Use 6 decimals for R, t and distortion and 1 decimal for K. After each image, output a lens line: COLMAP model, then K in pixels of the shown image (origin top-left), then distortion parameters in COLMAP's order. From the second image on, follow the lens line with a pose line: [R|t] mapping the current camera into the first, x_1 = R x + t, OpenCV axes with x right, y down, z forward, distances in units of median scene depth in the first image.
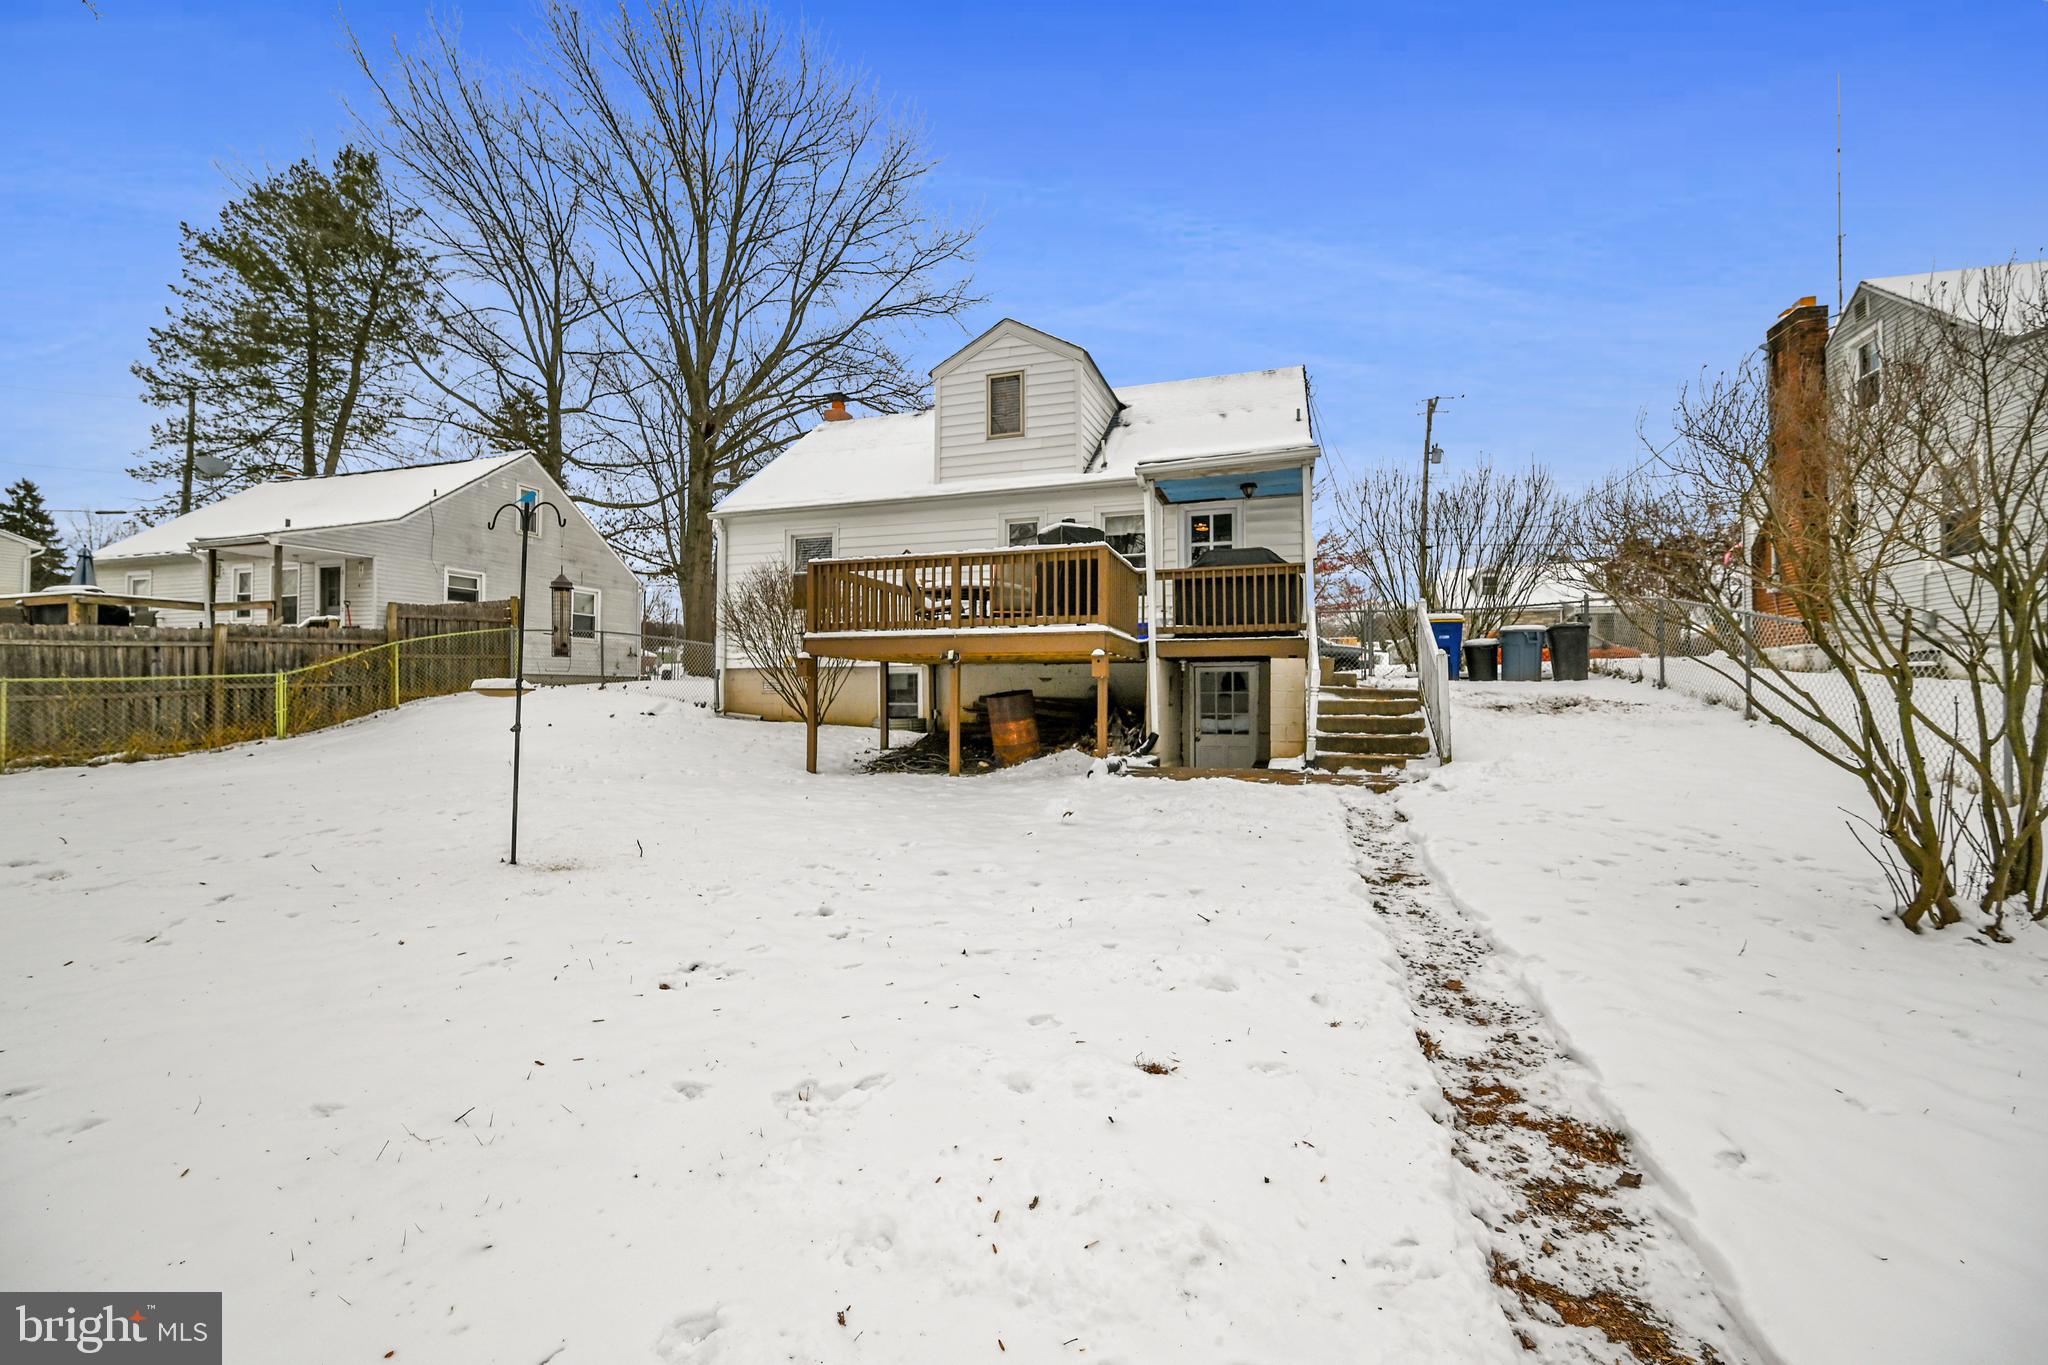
lens RADIAL K [[823.5, 0, 1024.0], [0, 823.5, 682.5], [0, 0, 1]] dist [-0.000744, -0.000351]
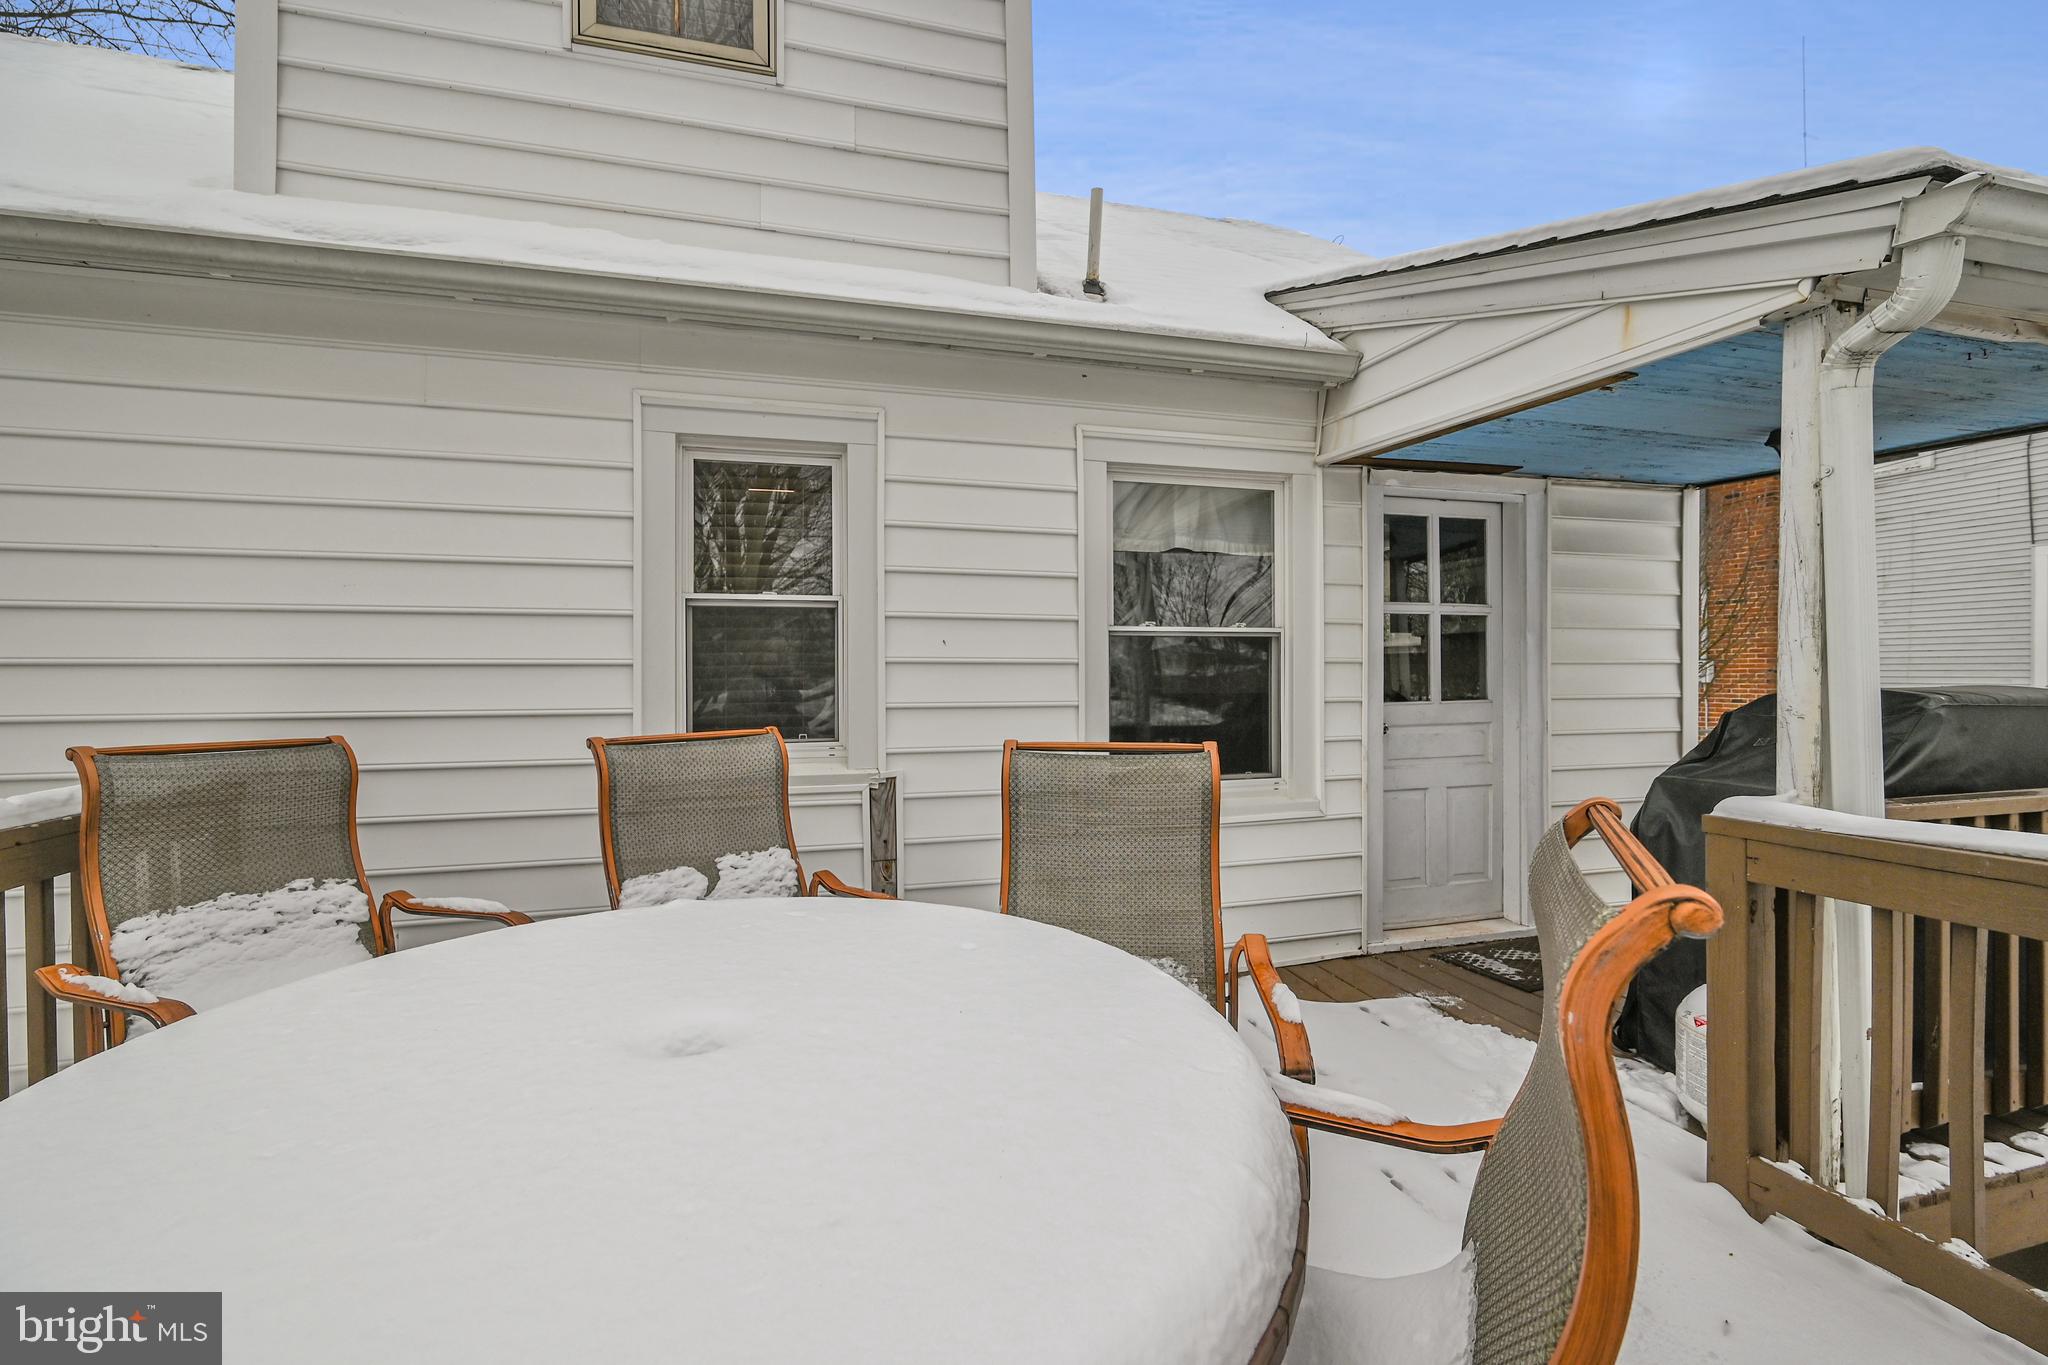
lens RADIAL K [[939.5, 0, 1024.0], [0, 939.5, 682.5], [0, 0, 1]] dist [-0.000190, -0.000112]
pose [[0.830099, -0.000079, 0.557616, -0.083505], [-0.003612, 0.999978, 0.005519, -0.132426], [-0.557604, -0.006595, 0.830081, 0.733425]]
